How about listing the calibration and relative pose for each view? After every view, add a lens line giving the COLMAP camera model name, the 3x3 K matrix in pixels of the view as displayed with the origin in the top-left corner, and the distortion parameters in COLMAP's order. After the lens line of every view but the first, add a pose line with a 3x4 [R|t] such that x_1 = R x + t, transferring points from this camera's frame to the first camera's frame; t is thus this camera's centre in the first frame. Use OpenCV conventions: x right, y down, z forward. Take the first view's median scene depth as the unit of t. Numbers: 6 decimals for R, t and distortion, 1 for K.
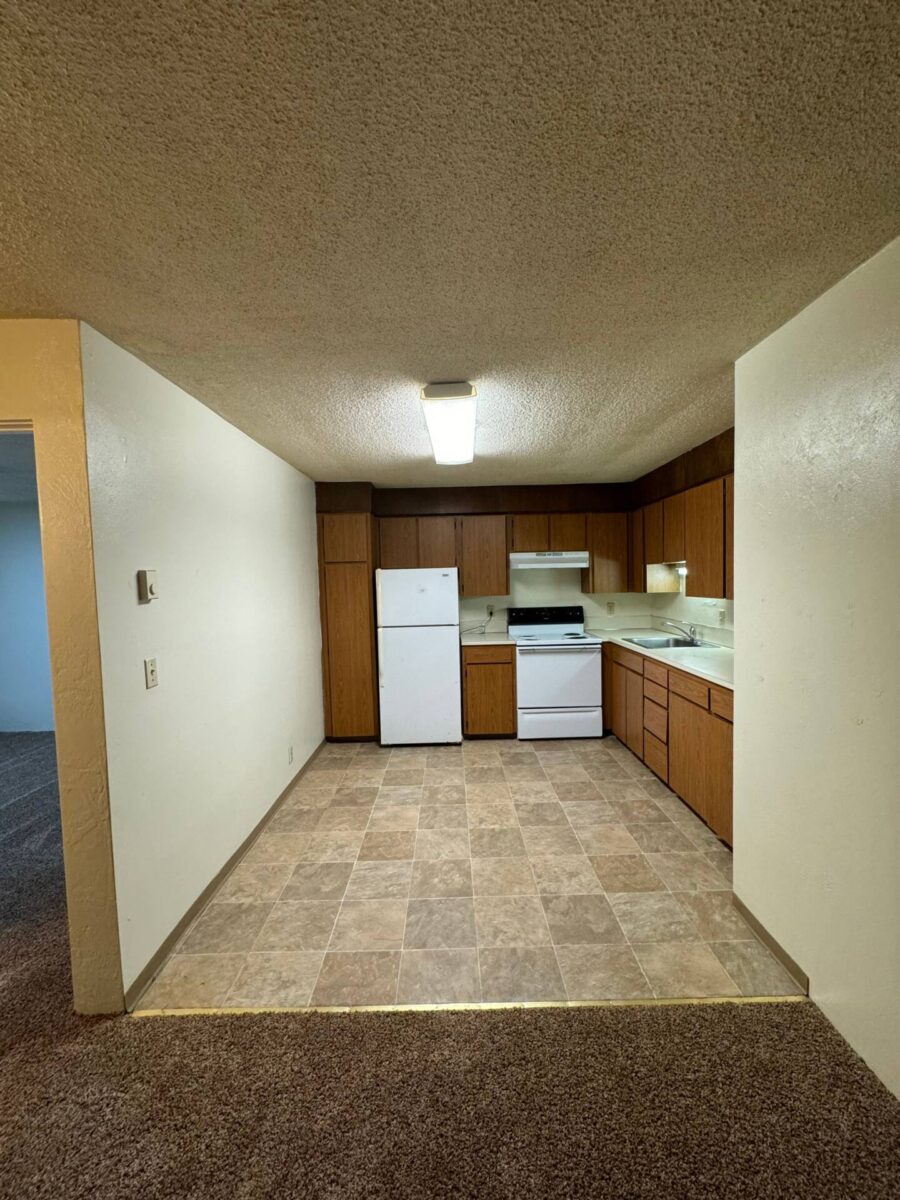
lens RADIAL K [[478.1, 0, 451.4], [0, 478.1, 598.5], [0, 0, 1]] dist [-0.002177, 0.000282]
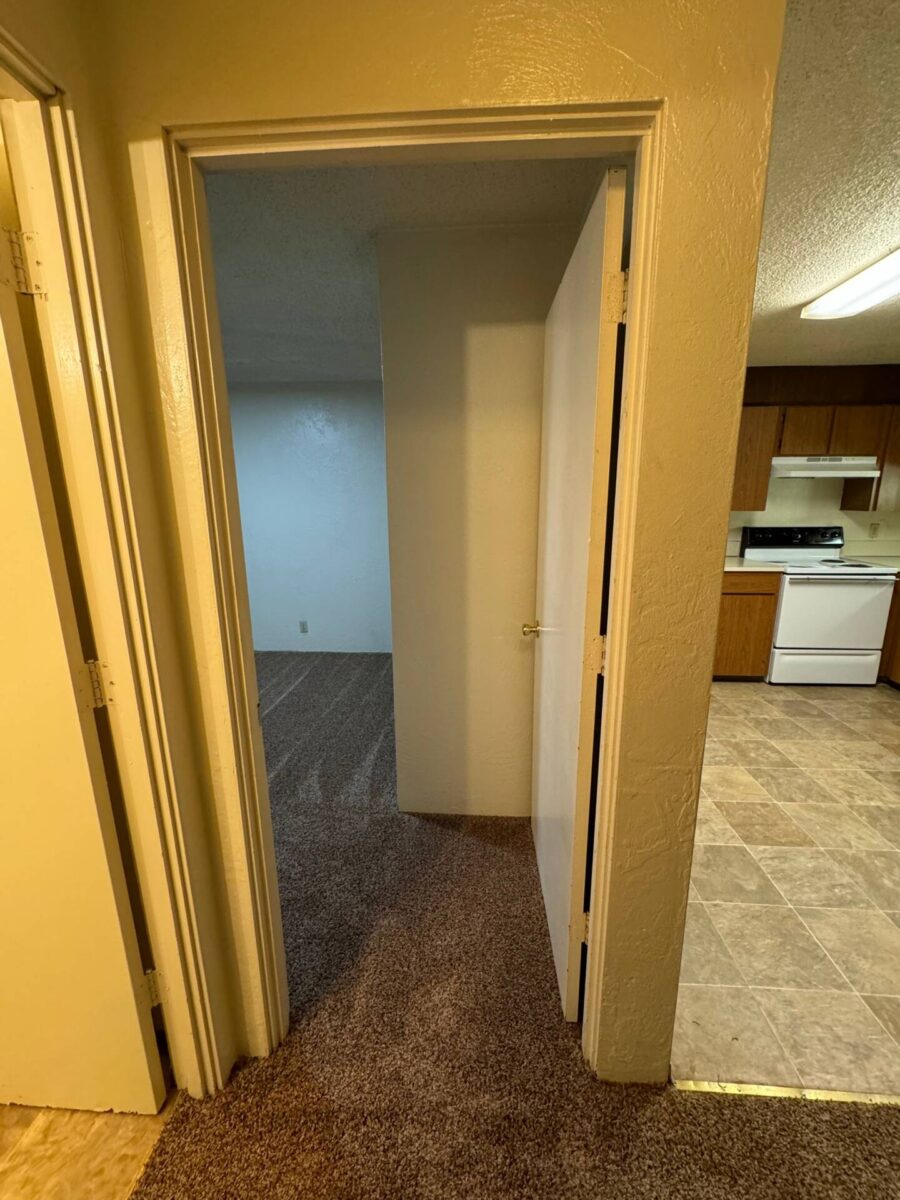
lens RADIAL K [[478.1, 0, 451.4], [0, 478.1, 598.5], [0, 0, 1]] dist [-0.002177, 0.000282]
pose [[0.997854, 0.032616, -0.056785, -0.426783], [-0.022730, 0.985735, 0.166766, 0.019597], [0.061414, -0.165117, 0.984360, 0.172692]]
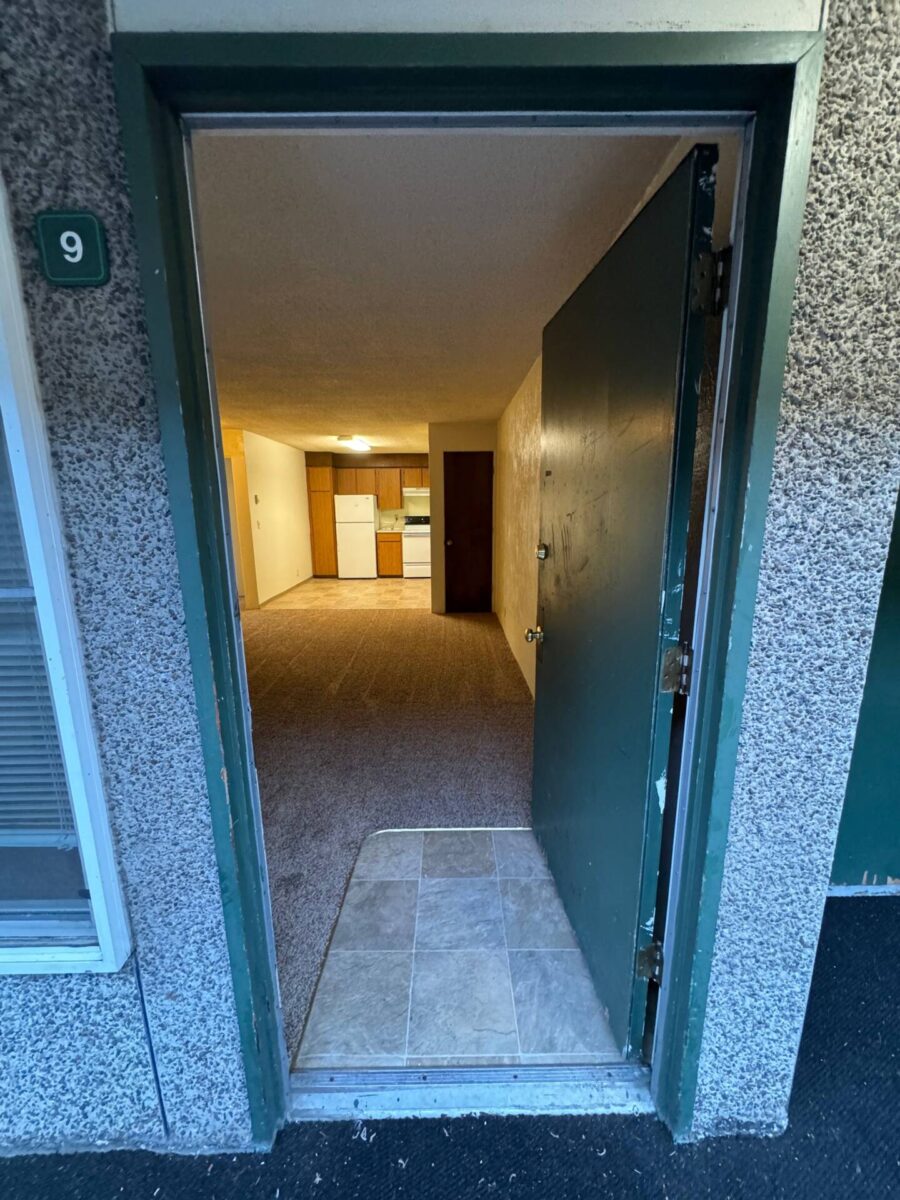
lens RADIAL K [[483.8, 0, 450.0], [0, 483.8, 600.0], [0, 0, 1]] dist [-0.001037, 0.000050]
pose [[0.999846, 0.015891, 0.007442, 0.374144], [-0.016842, 0.988105, 0.152856, 0.068362], [-0.004925, -0.152958, 0.988220, -1.292492]]
